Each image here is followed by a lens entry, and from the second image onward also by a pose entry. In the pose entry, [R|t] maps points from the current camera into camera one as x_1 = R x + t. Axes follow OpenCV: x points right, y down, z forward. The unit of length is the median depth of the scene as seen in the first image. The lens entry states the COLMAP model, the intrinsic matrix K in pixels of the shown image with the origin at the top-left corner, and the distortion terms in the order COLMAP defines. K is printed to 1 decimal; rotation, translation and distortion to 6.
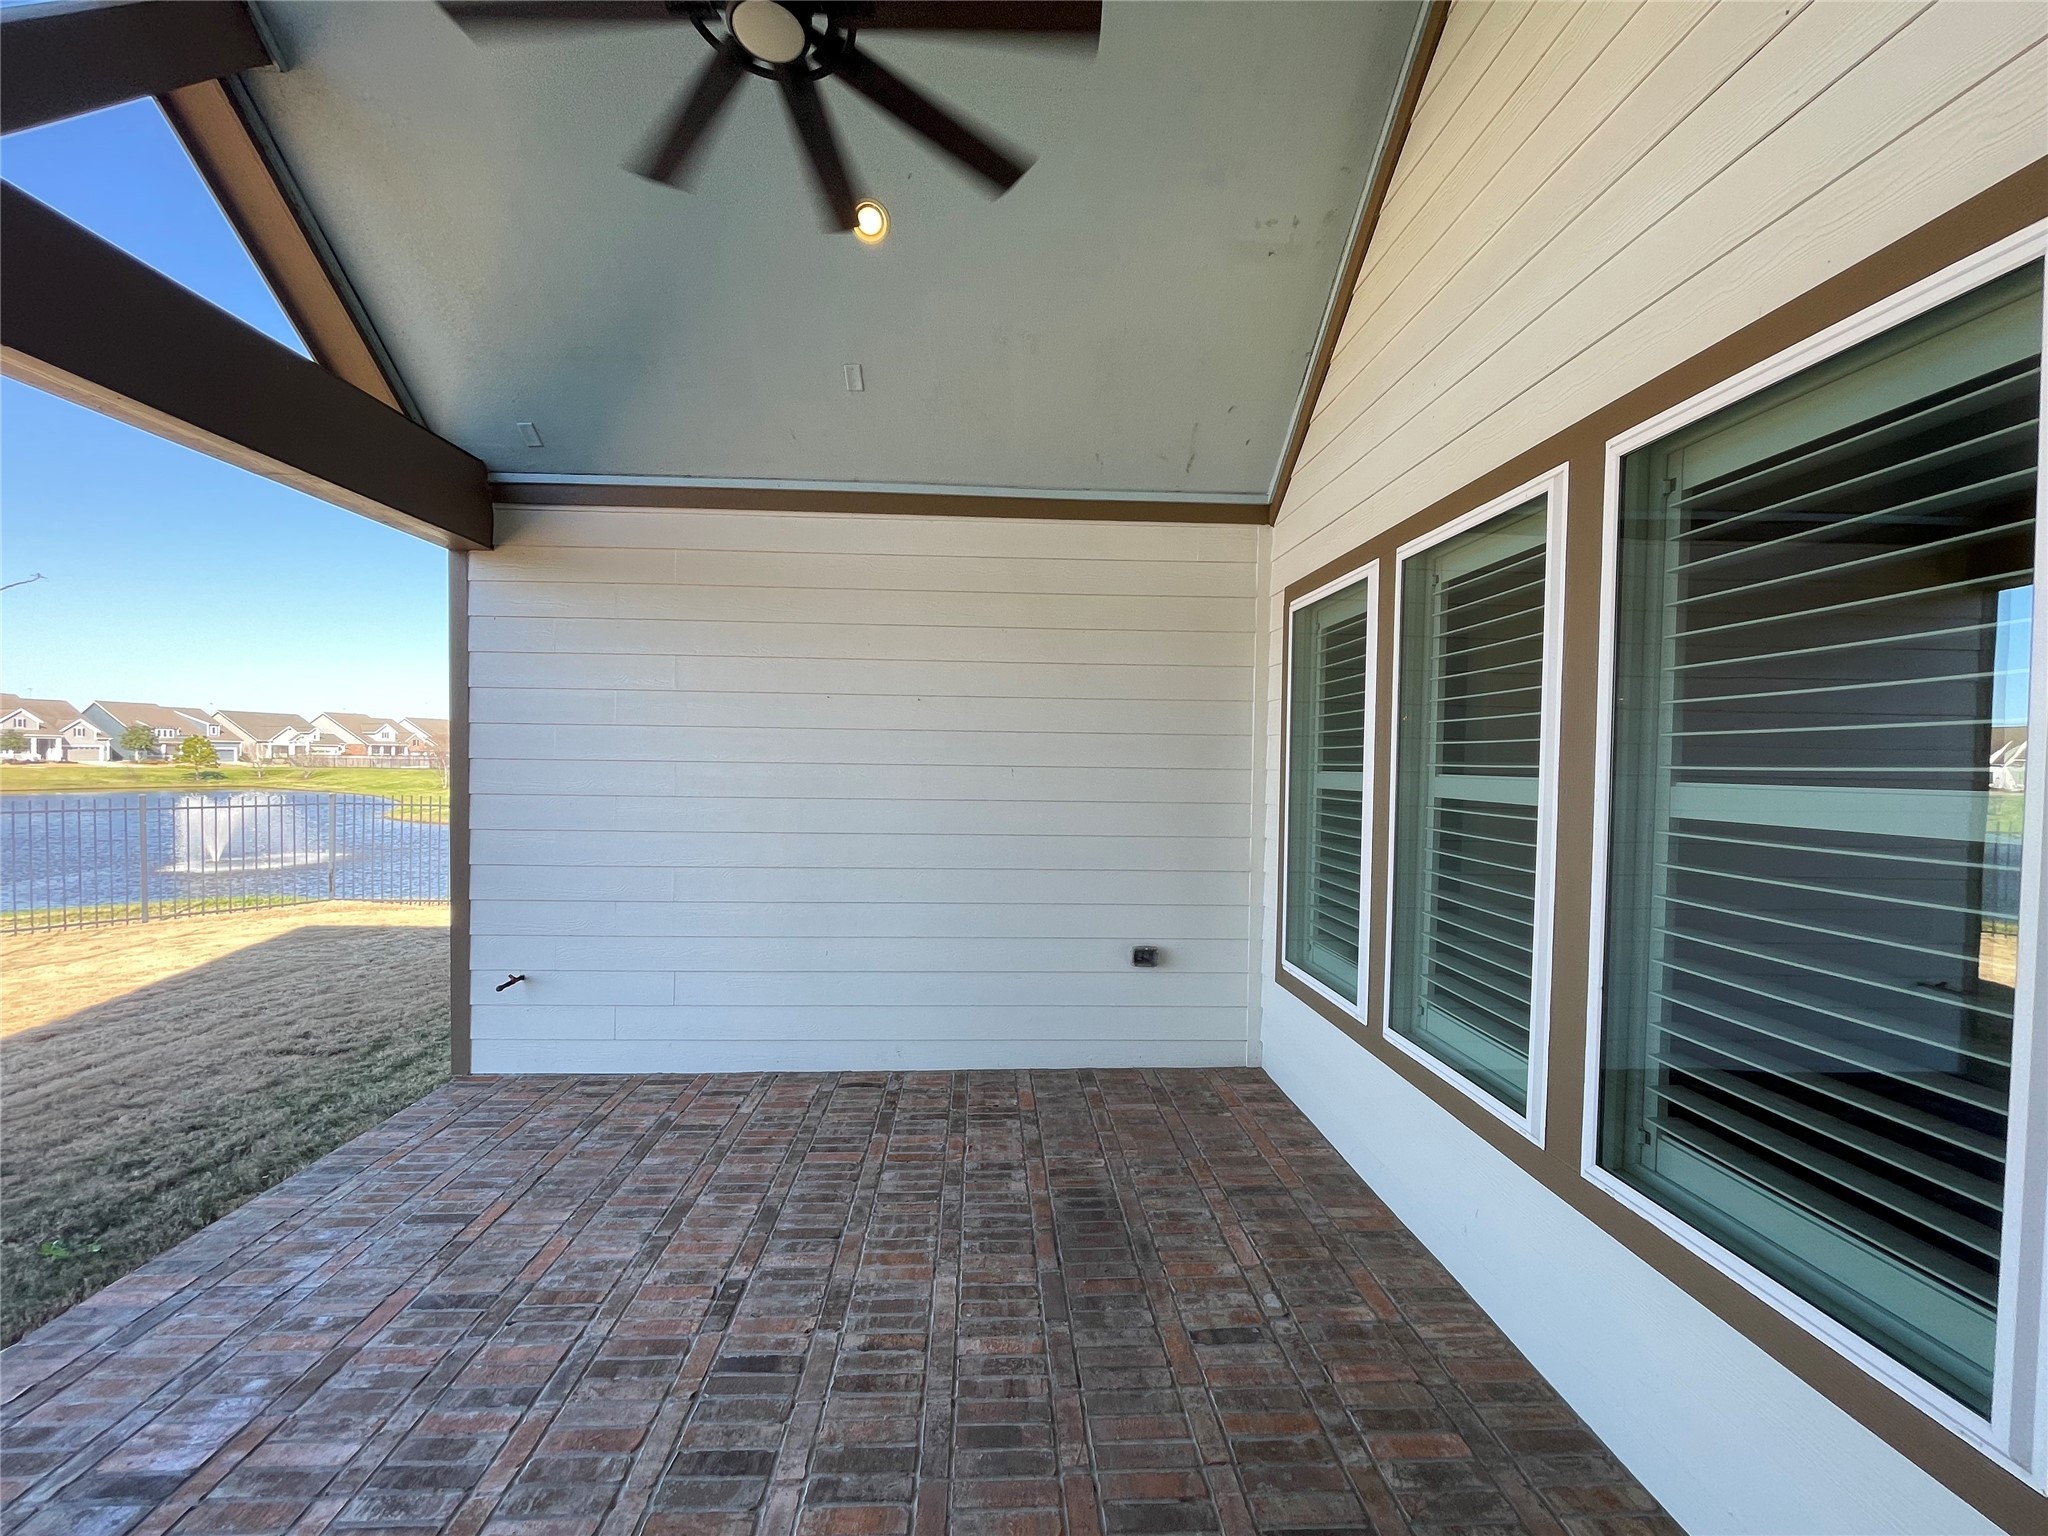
lens RADIAL K [[821.0, 0, 1035.7], [0, 821.0, 775.7], [0, 0, 1]] dist [0.000671, -0.001889]
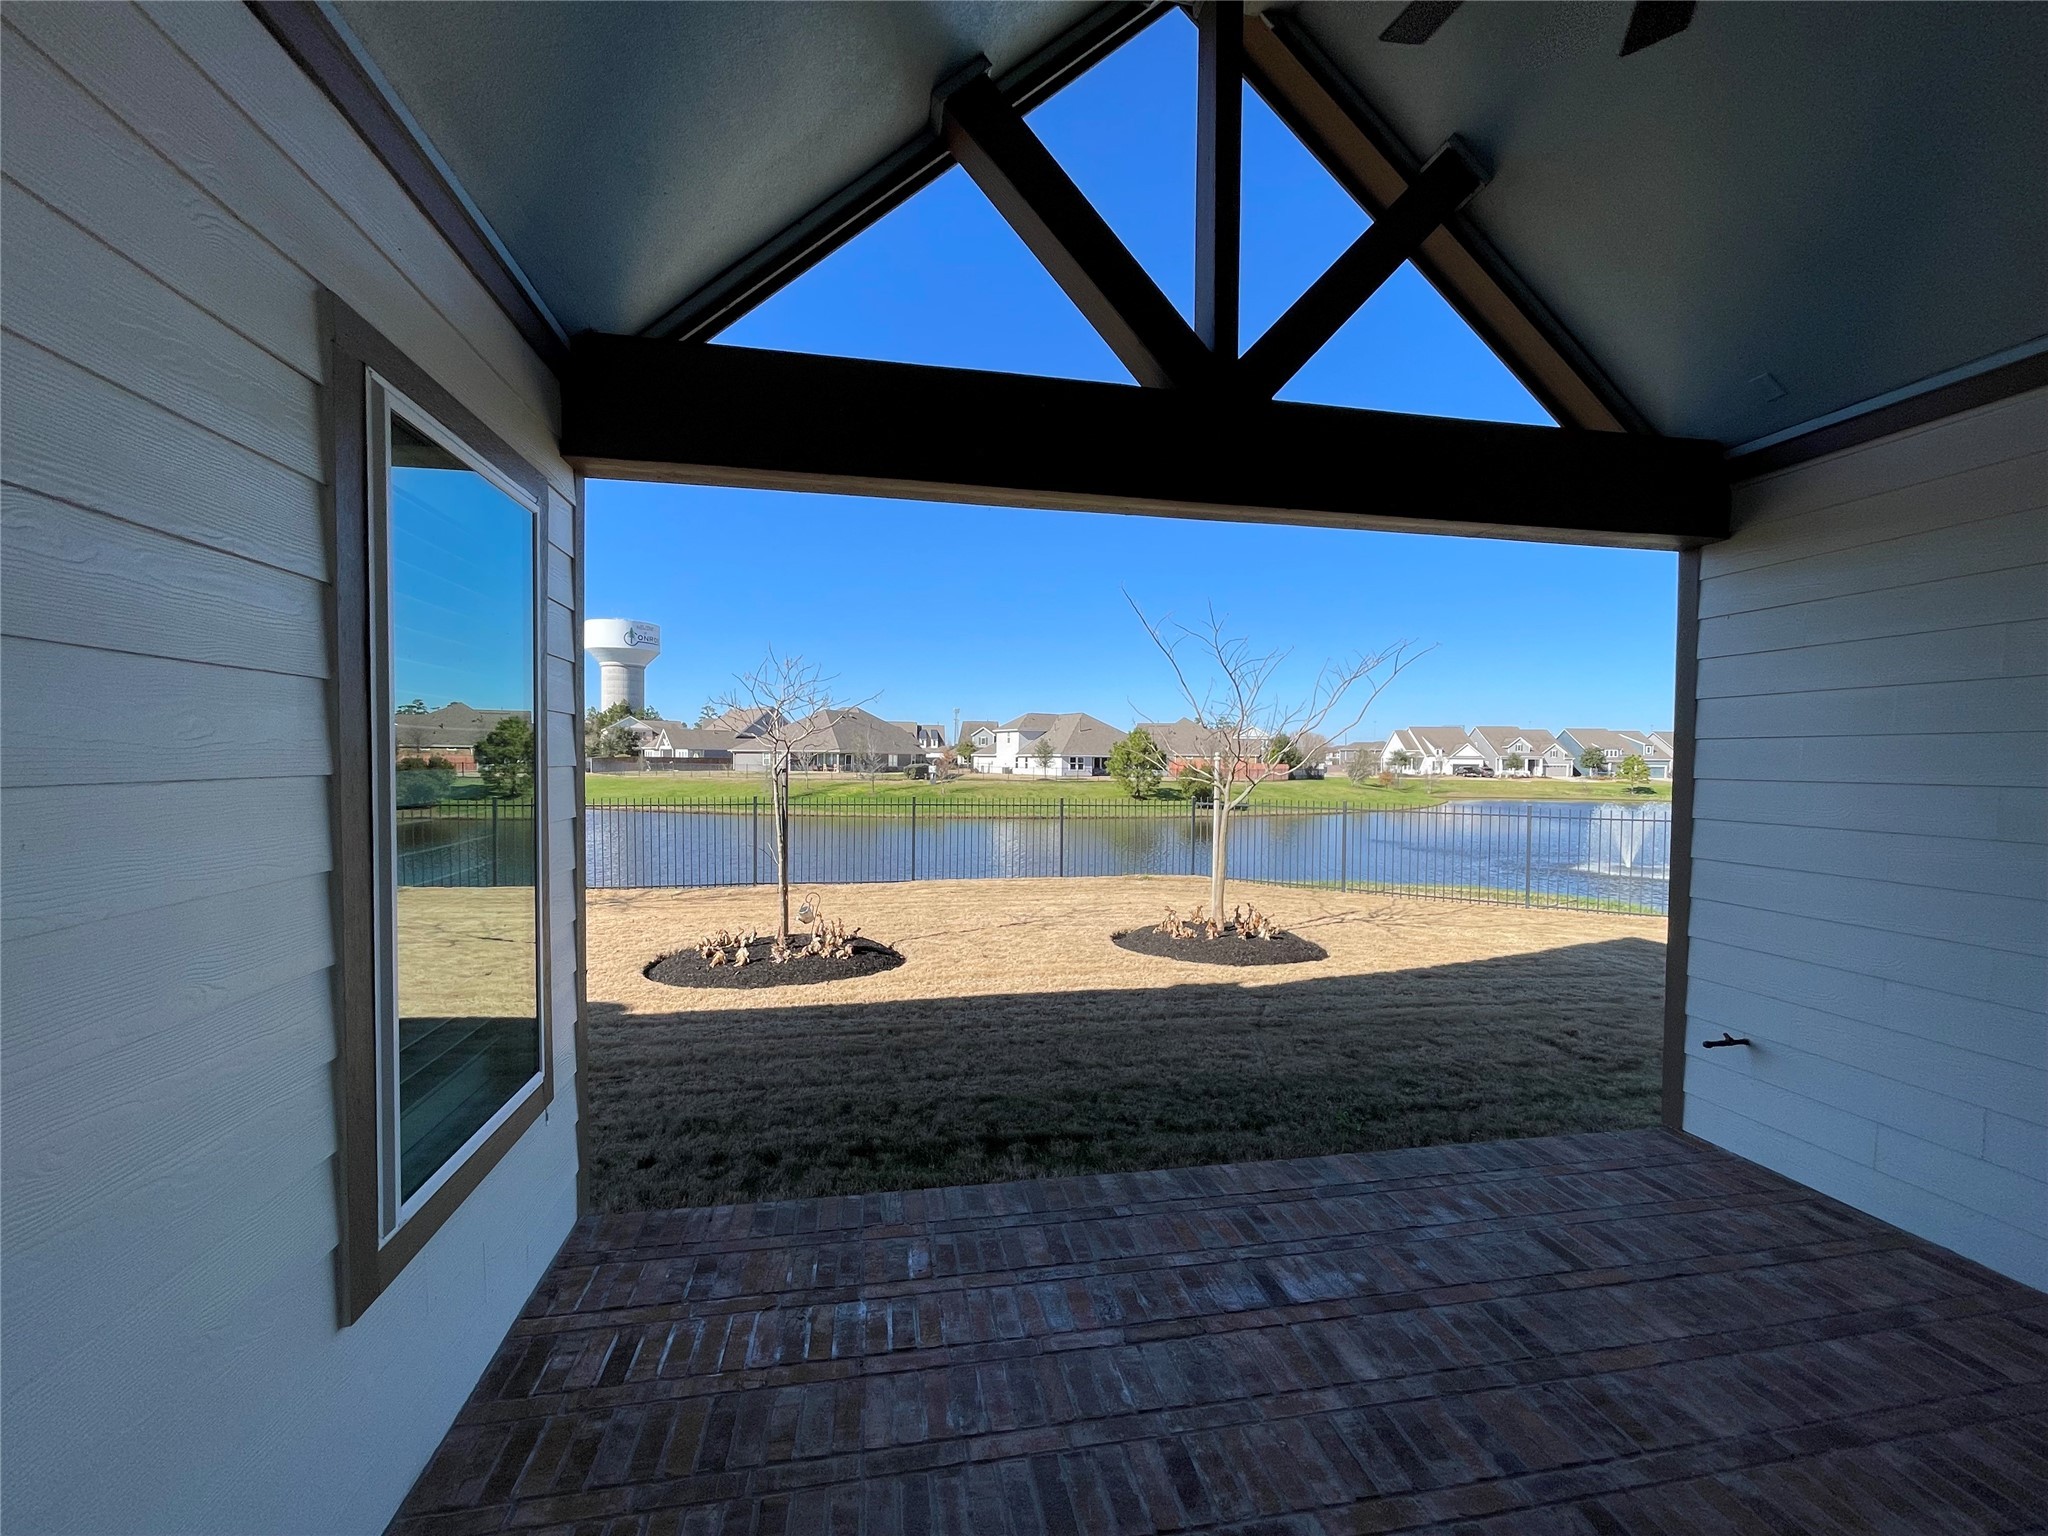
lens RADIAL K [[821.0, 0, 1005.9], [0, 821.0, 778.0], [0, 0, 1]] dist [0.000671, -0.001889]
pose [[0.110343, 0.006183, -0.993874, 0.137261], [-0.023111, 0.999726, 0.003653, -0.009781], [0.993625, 0.022566, 0.110456, 0.174263]]
